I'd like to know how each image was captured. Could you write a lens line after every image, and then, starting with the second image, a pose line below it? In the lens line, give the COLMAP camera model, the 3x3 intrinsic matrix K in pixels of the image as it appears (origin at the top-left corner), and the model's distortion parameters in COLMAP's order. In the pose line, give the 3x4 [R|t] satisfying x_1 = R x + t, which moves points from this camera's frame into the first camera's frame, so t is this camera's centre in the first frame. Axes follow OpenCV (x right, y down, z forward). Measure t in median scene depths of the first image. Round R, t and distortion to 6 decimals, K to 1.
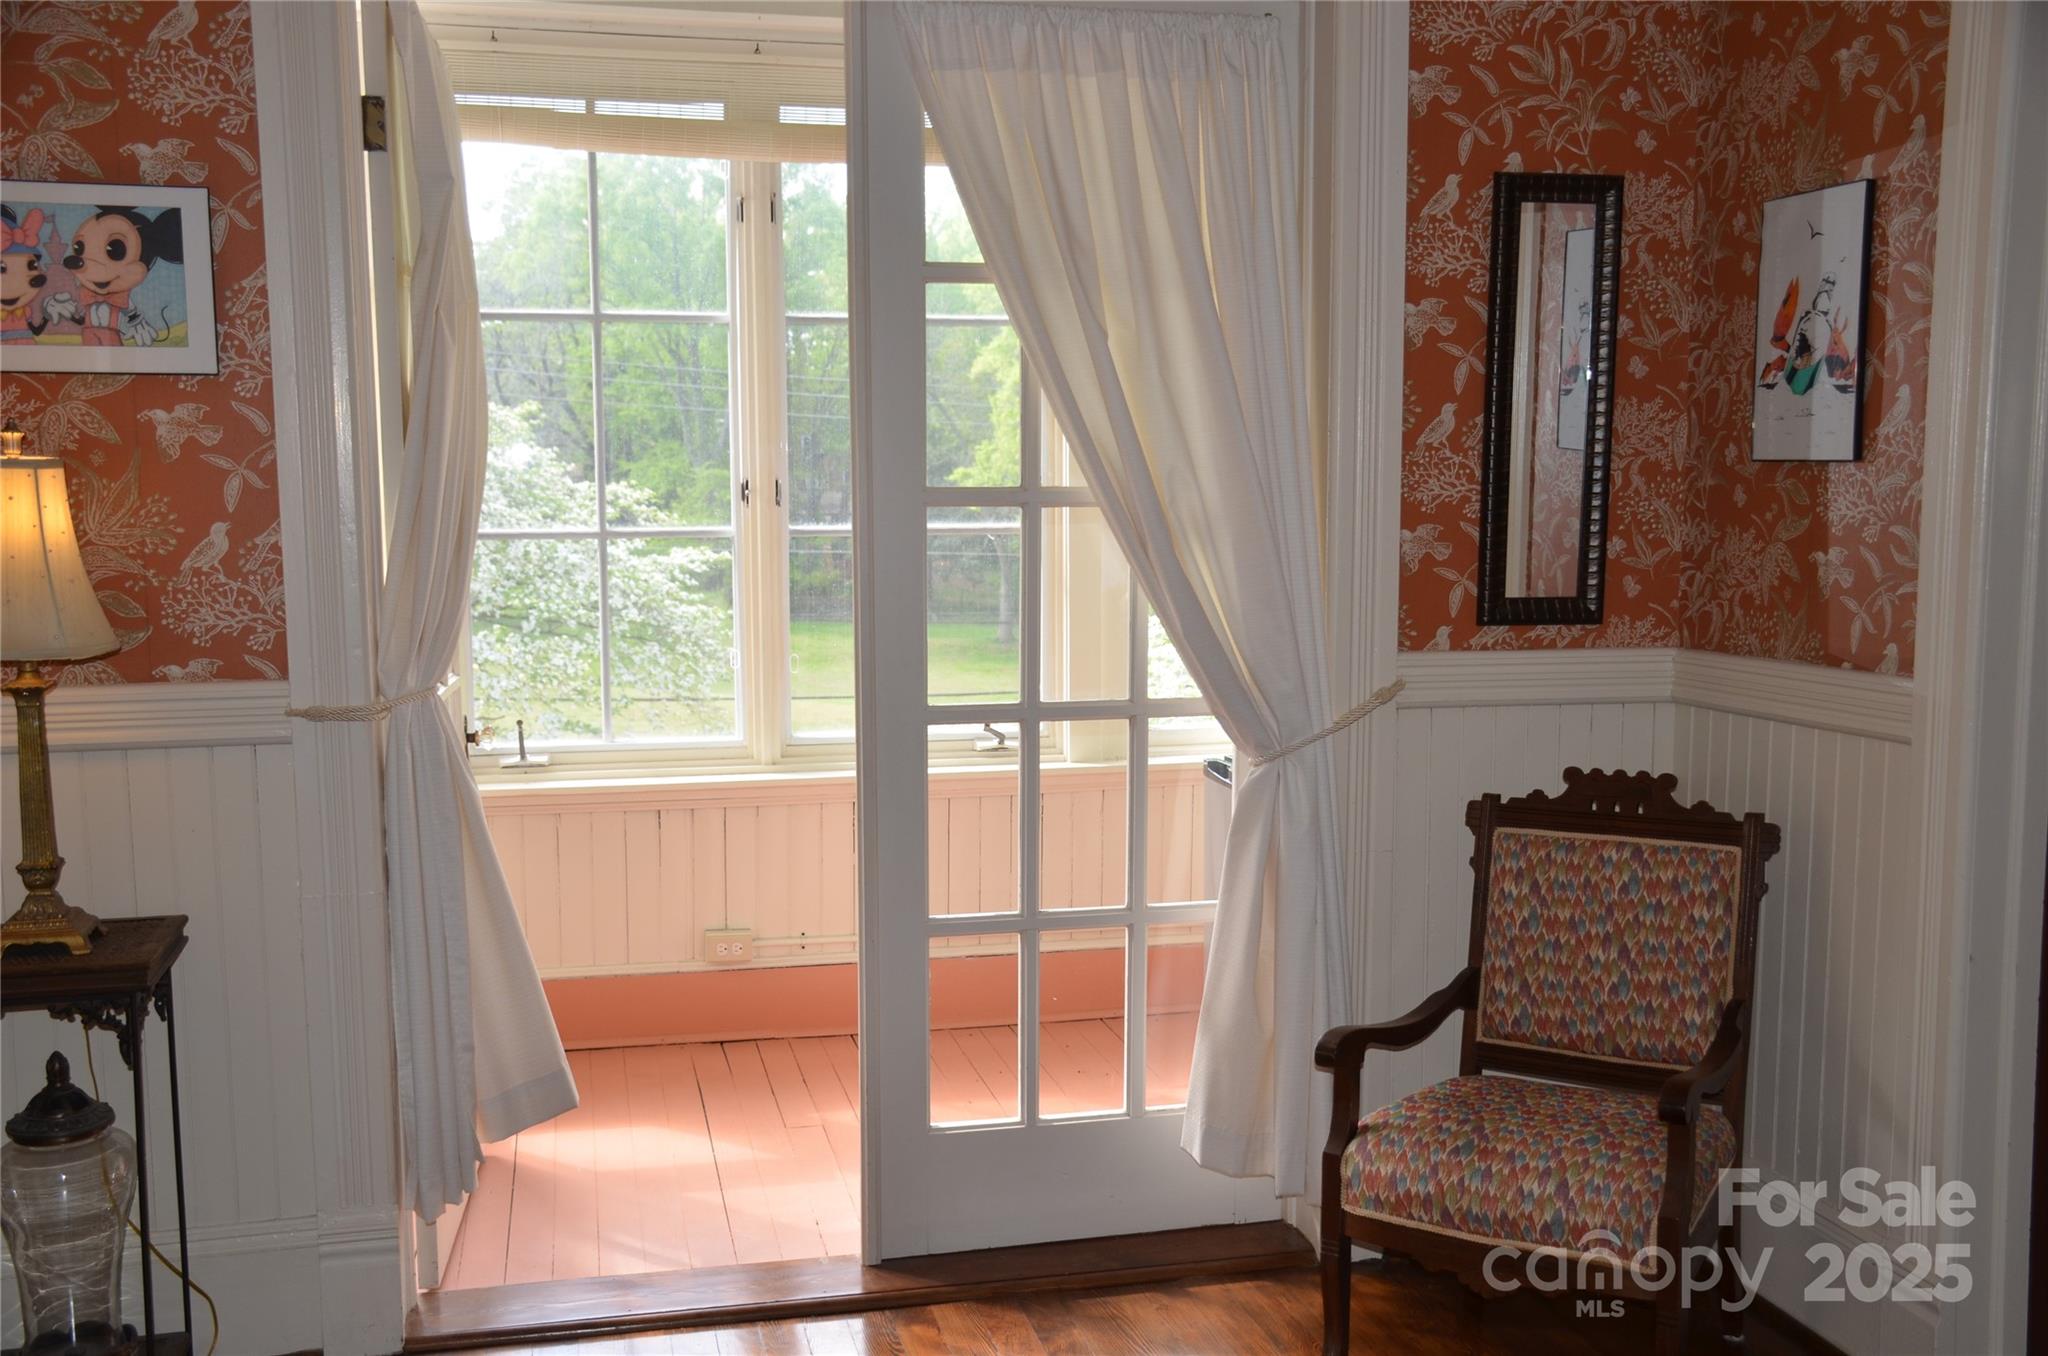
lens RADIAL K [[1972.1, 0, 1018.4], [0, 1972.1, 693.0], [0, 0, 1]] dist [-0.004953, 0.000000]
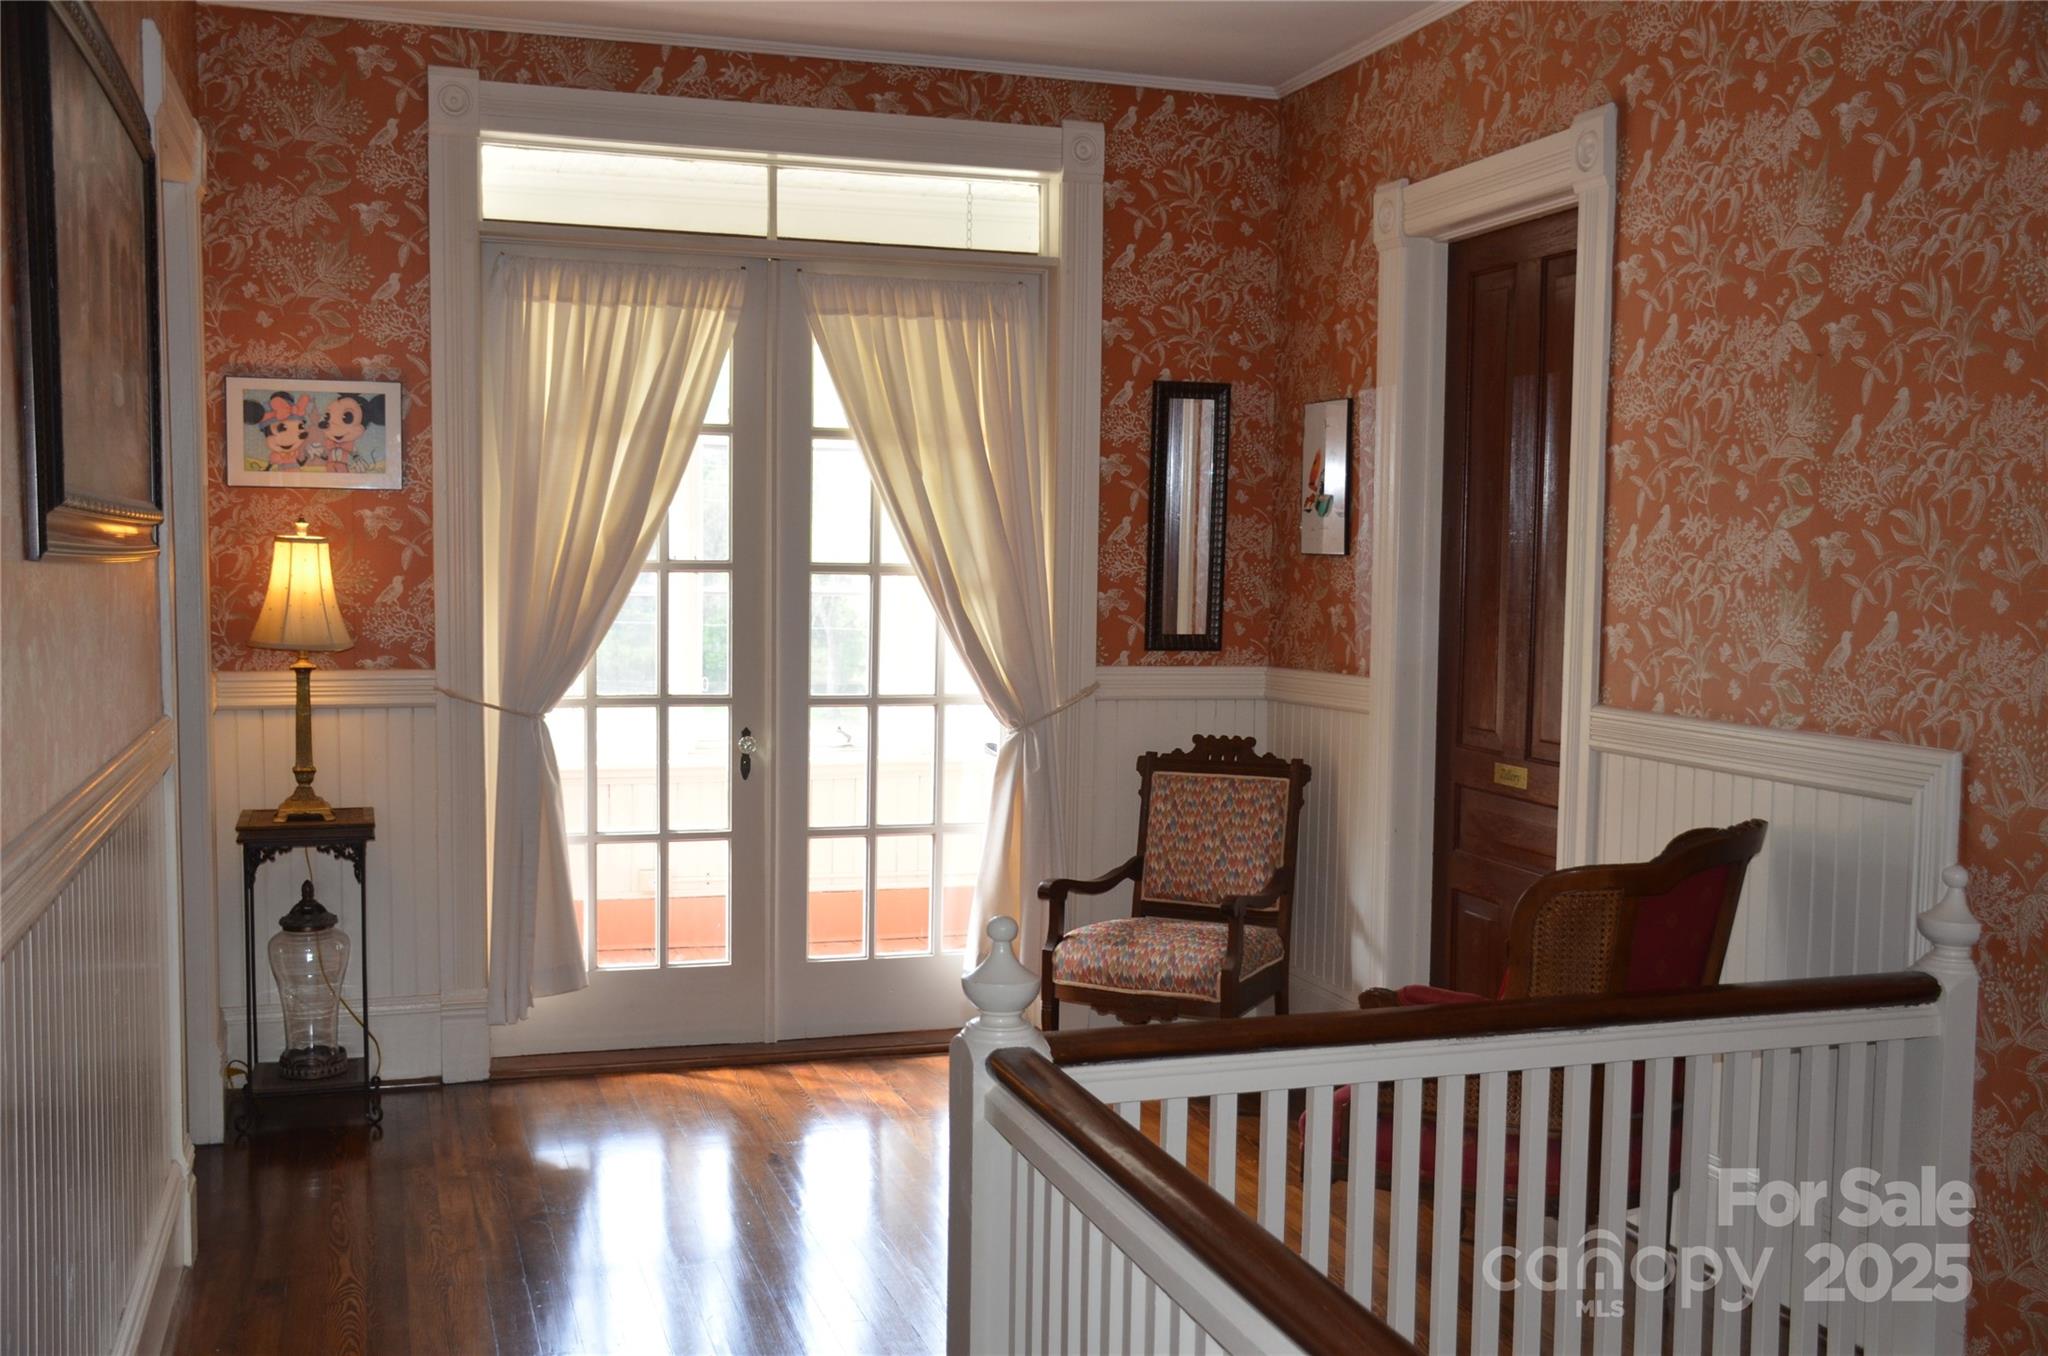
lens RADIAL K [[1972.1, 0, 1033.1], [0, 1972.1, 682.7], [0, 0, 1]] dist [-0.004953, 0.000000]
pose [[0.995218, 0.010166, 0.097146, -0.022234], [-0.006065, 0.999082, -0.042415, 0.068055], [-0.097488, 0.041623, 0.994366, -0.679355]]
